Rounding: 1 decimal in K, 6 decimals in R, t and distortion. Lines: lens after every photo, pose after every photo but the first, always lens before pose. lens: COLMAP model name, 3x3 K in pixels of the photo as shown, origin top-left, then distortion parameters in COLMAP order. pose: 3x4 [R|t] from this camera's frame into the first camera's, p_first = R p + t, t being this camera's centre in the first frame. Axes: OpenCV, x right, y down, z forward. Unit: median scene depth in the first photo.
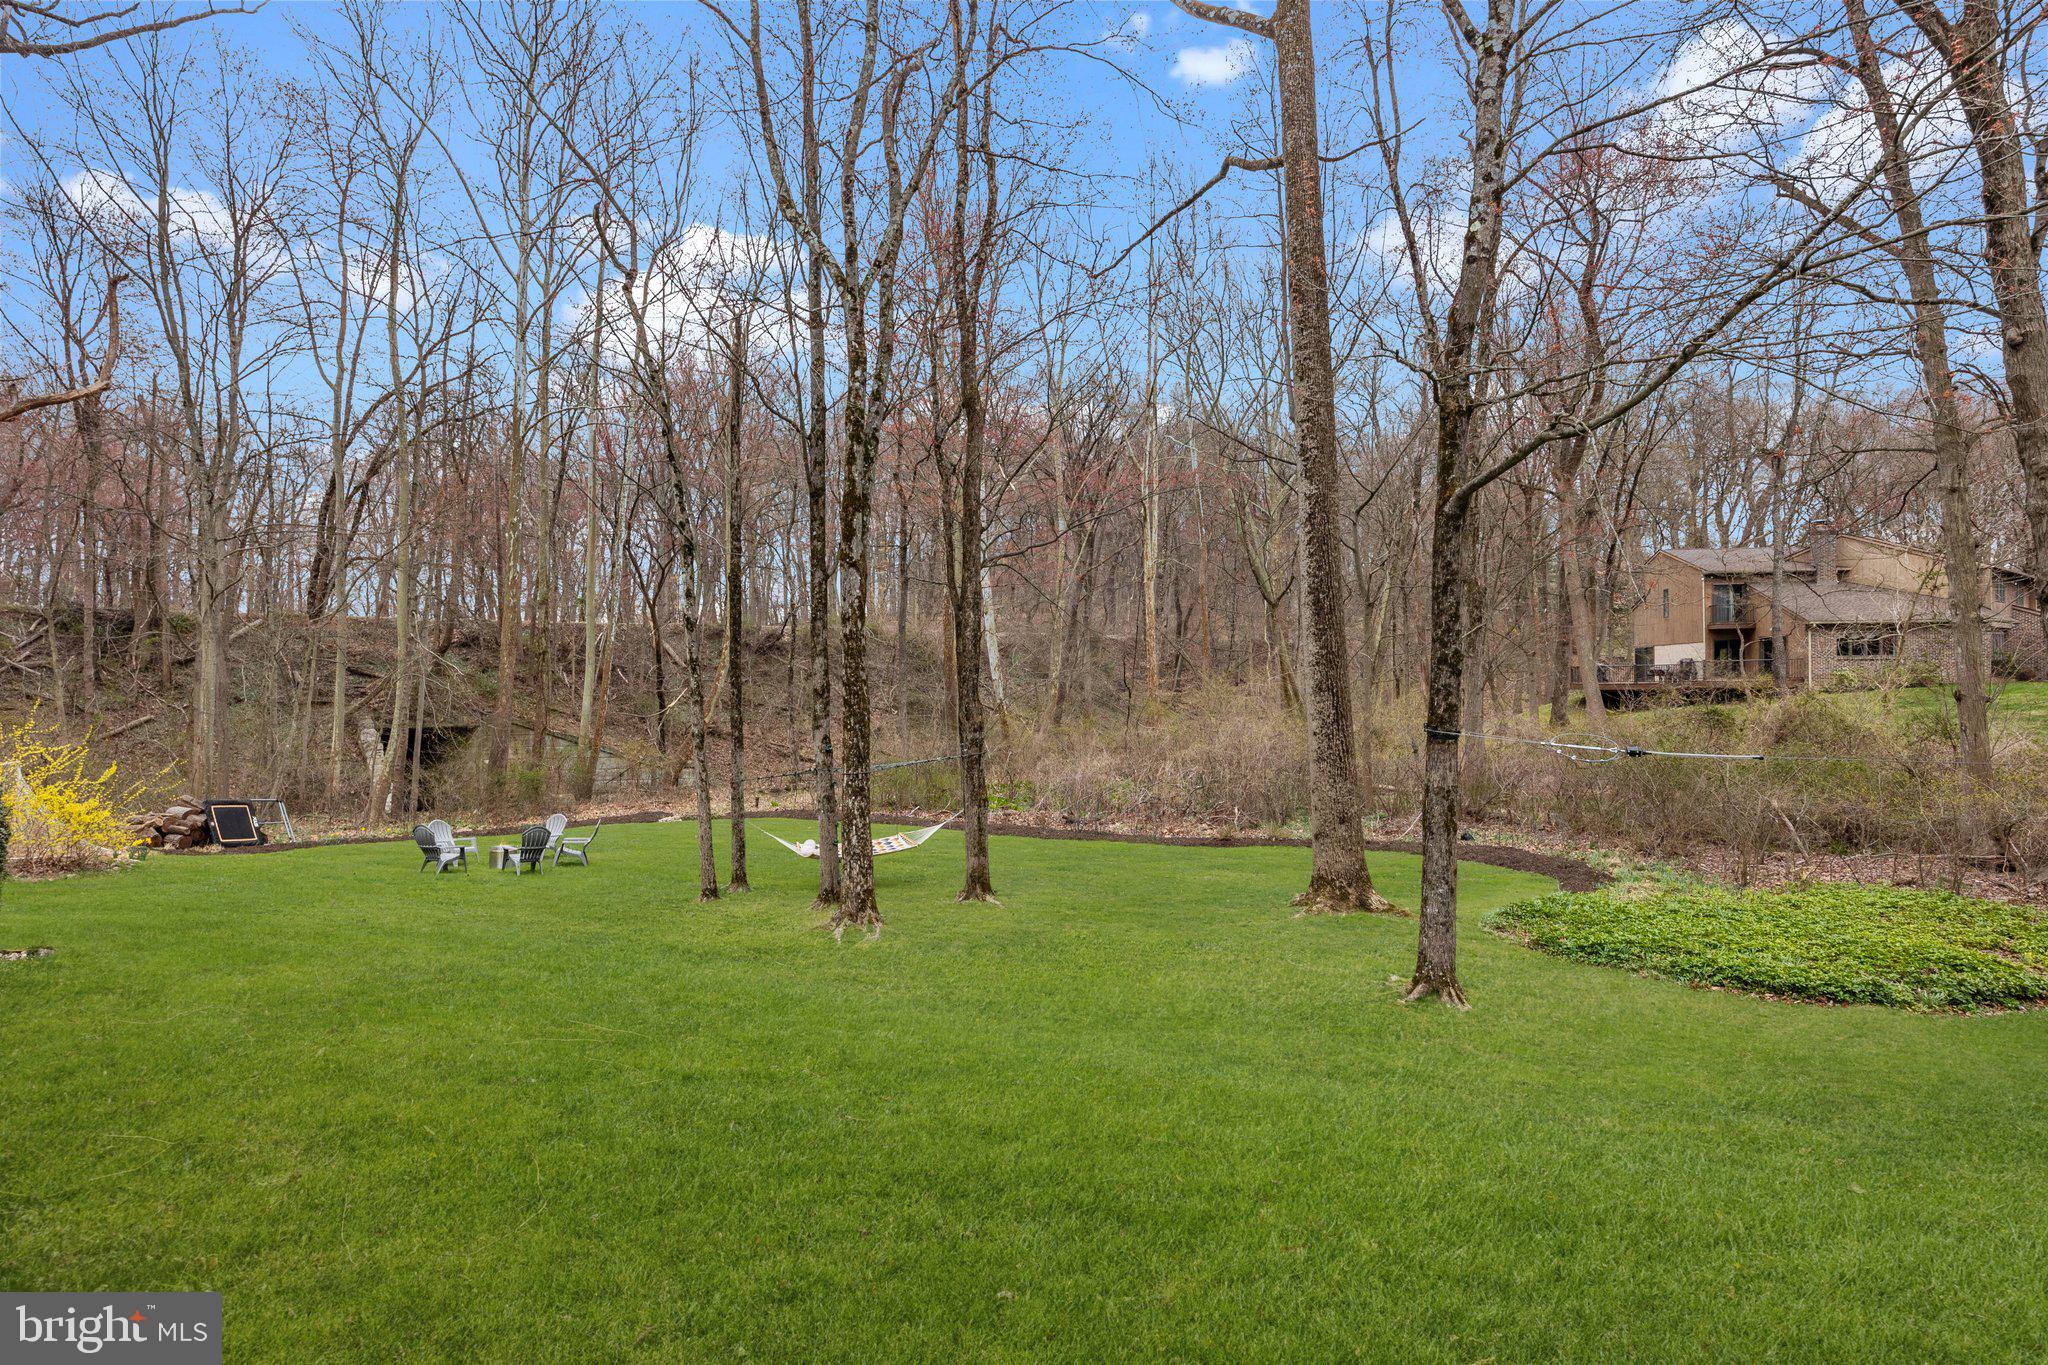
lens RADIAL K [[1037.1, 0, 1026.5], [0, 1037.1, 678.8], [0, 0, 1]] dist [-0.007277, -0.000197]
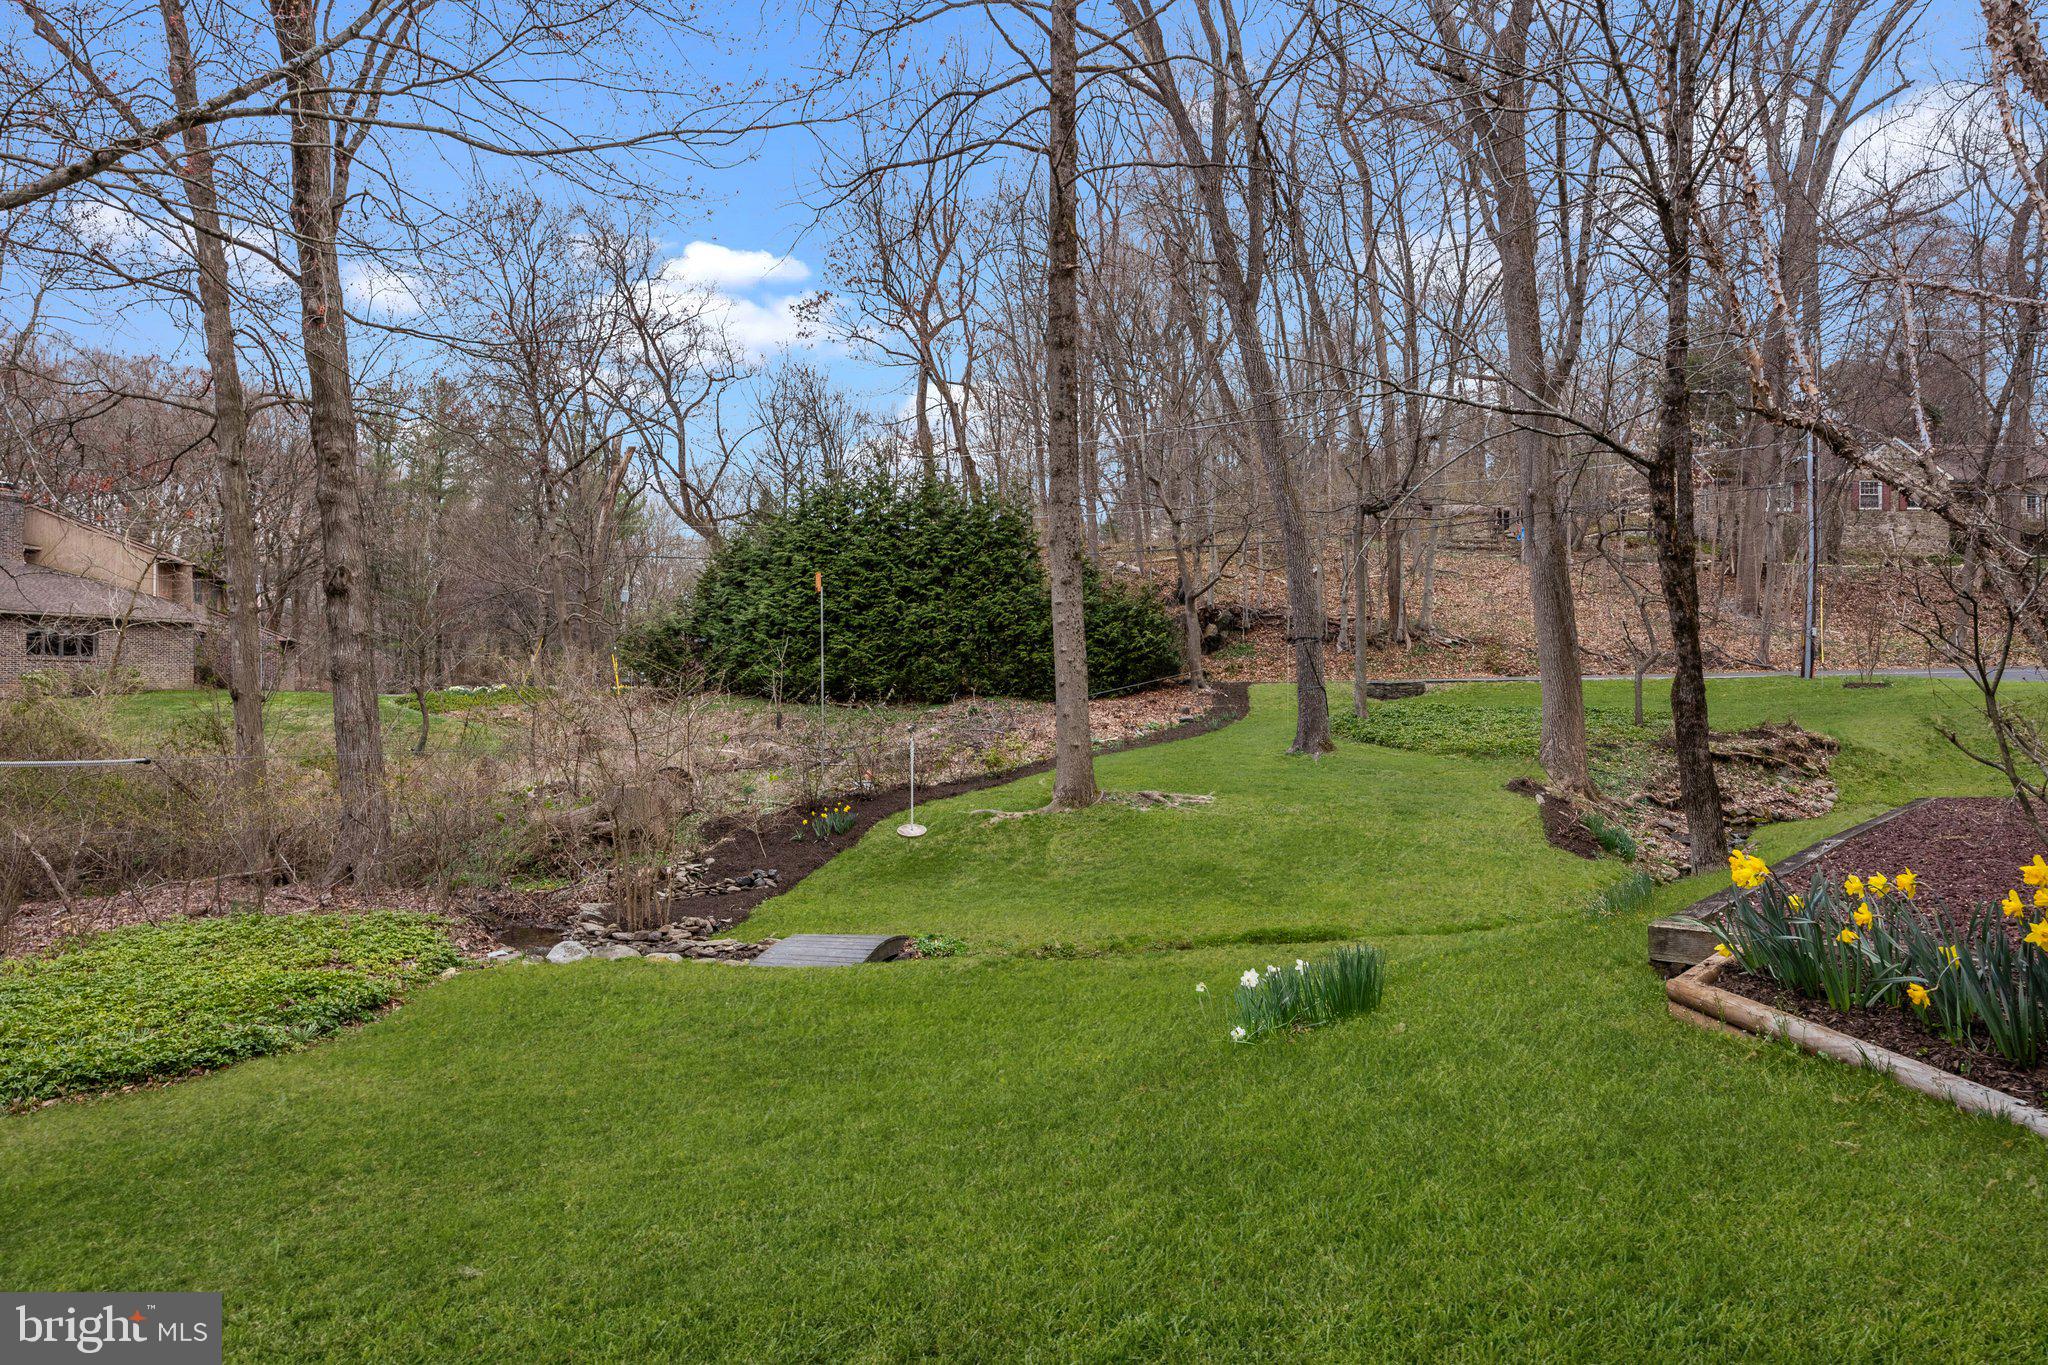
lens RADIAL K [[1246.3, 0, 1023.9], [0, 1246.3, 681.1], [0, 0, 1]] dist [-0.001777, -0.000084]
pose [[0.195423, 0.010201, 0.980666, -0.025670], [-0.001152, 0.999948, -0.010172, 0.020328], [-0.980718, 0.000858, 0.195424, 0.166282]]
